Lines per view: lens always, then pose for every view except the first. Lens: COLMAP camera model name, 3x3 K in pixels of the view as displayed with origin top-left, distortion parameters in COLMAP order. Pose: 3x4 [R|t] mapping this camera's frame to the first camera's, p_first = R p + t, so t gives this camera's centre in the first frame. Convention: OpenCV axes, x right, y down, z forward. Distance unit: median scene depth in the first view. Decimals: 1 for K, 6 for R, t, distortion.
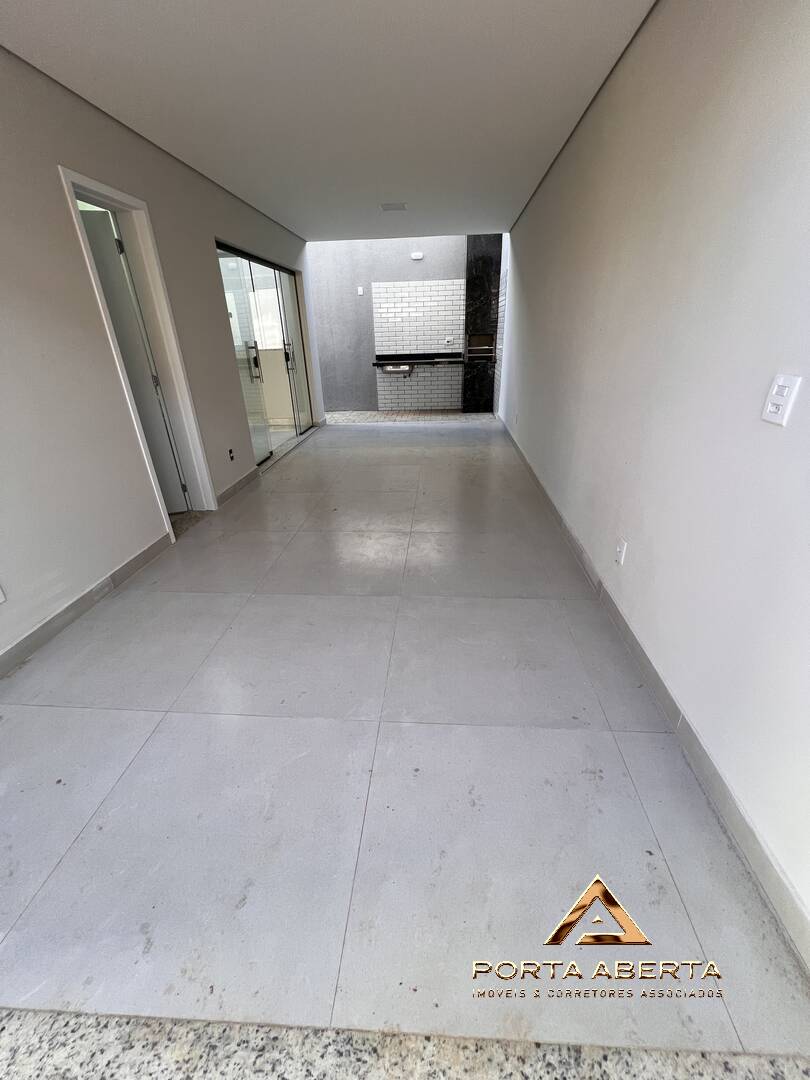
lens RADIAL K [[441.2, 0, 407.3], [0, 441.2, 538.9], [0, 0, 1]] dist [-0.000343, -0.000023]
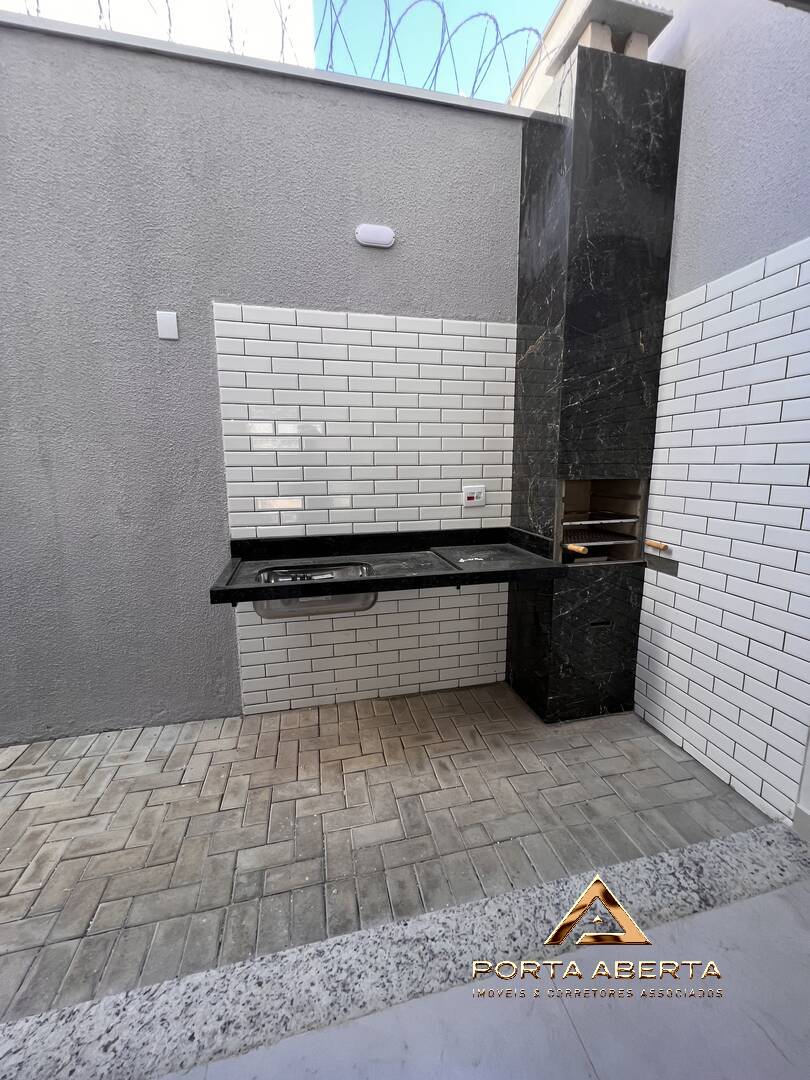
lens RADIAL K [[433.7, 0, 406.1], [0, 433.7, 537.5], [0, 0, 1]] dist [-0.002587, 0.000271]
pose [[0.956658, -0.027419, 0.289921, -0.046756], [0.105846, 0.960209, -0.258449, -0.352056], [-0.271298, 0.277934, 0.921493, 0.750242]]
